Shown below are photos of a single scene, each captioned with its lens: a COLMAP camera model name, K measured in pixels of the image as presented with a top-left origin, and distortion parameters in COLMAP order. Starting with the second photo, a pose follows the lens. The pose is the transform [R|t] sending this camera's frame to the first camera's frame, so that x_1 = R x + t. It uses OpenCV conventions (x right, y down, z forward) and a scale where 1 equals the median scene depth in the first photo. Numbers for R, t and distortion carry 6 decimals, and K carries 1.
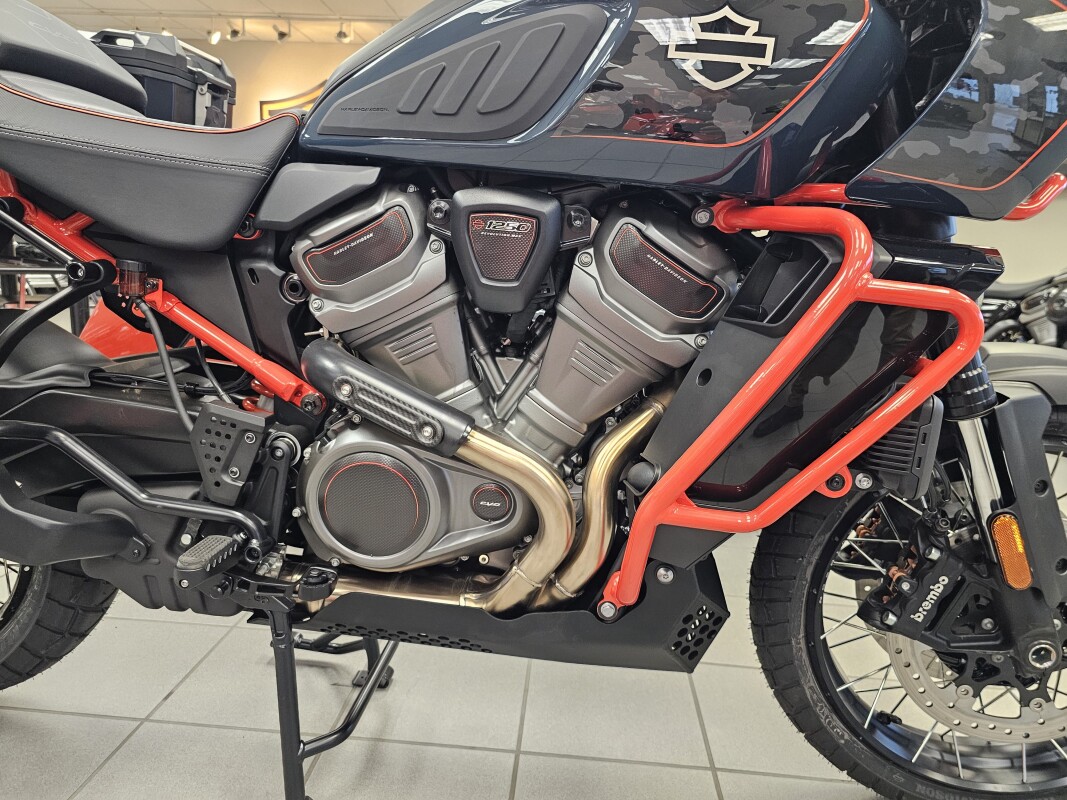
lens RADIAL K [[724.3, 0, 533.4], [0, 724.3, 396.6], [0, 0, 1]] dist [0.043976, -0.040774]
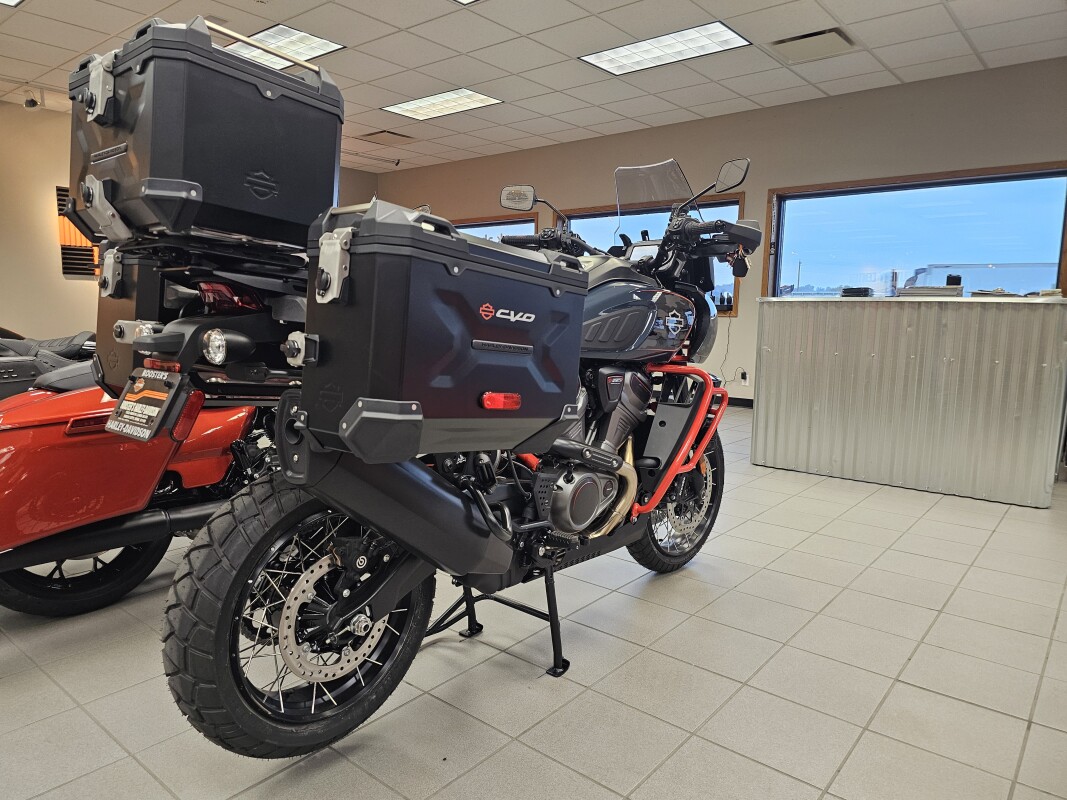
lens RADIAL K [[713.8, 0, 533.5], [0, 713.8, 400.0], [0, 0, 1]] dist [0.066288, -0.063475]
pose [[0.578449, -0.139257, 0.803744, -2.093092], [0.169760, 0.984298, 0.048365, -0.306835], [-0.797858, 0.108467, 0.593007, -0.266469]]
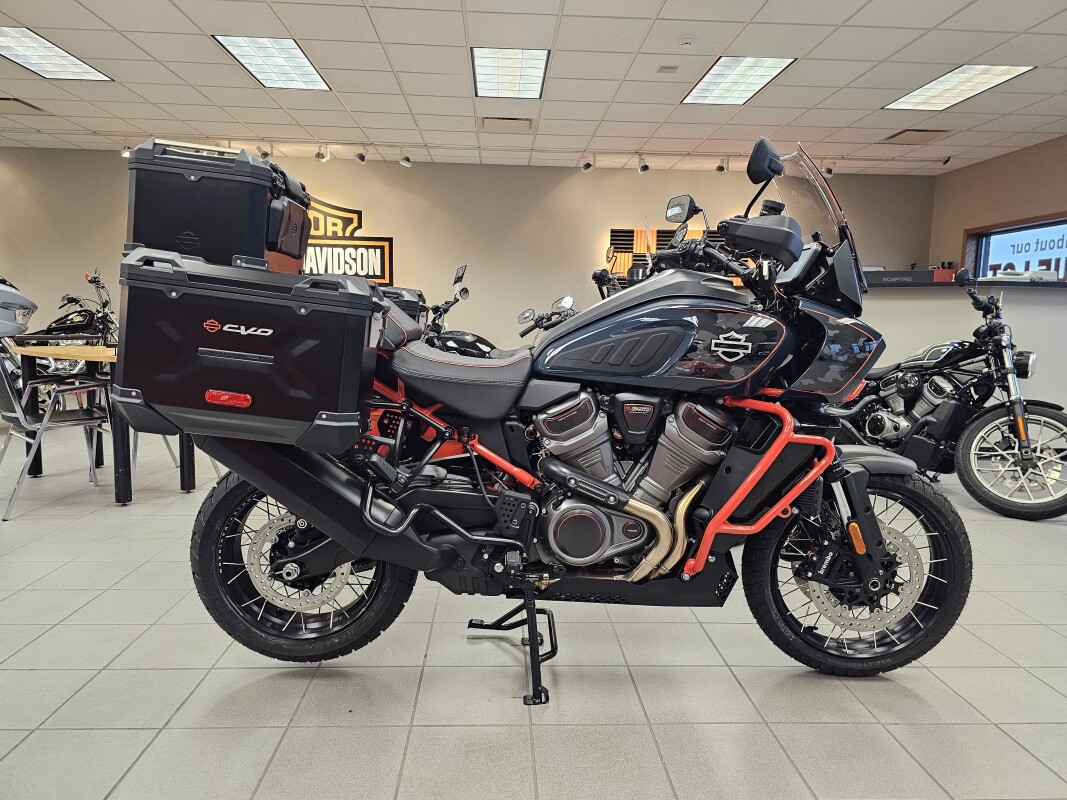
lens RADIAL K [[713.8, 0, 533.5], [0, 713.8, 400.0], [0, 0, 1]] dist [0.066288, -0.063475]
pose [[0.992682, -0.036054, 0.115249, -0.582607], [0.044505, 0.996439, -0.071614, -0.102329], [-0.112257, 0.076219, 0.990752, -1.127134]]
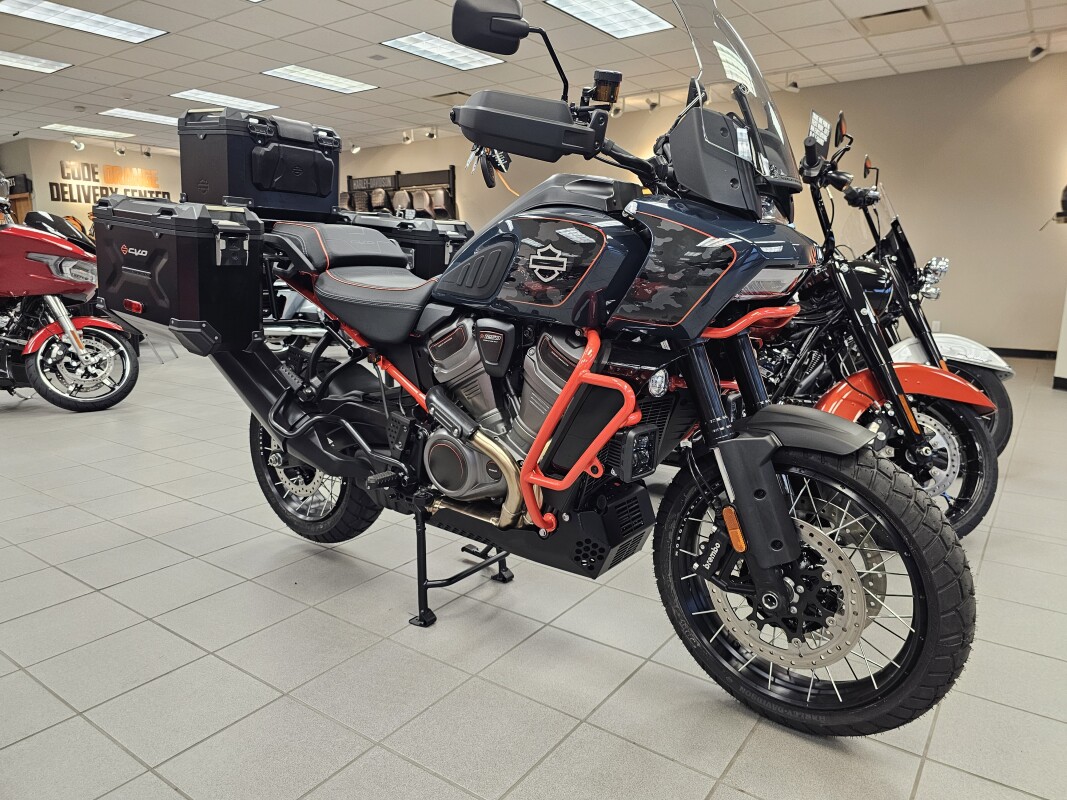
lens RADIAL K [[724.3, 0, 533.4], [0, 724.3, 396.6], [0, 0, 1]] dist [0.043976, -0.040774]
pose [[0.851088, 0.052036, -0.522437, 1.057517], [-0.066041, 0.997783, -0.008204, -0.046853], [0.520852, 0.041485, 0.852638, -0.652493]]
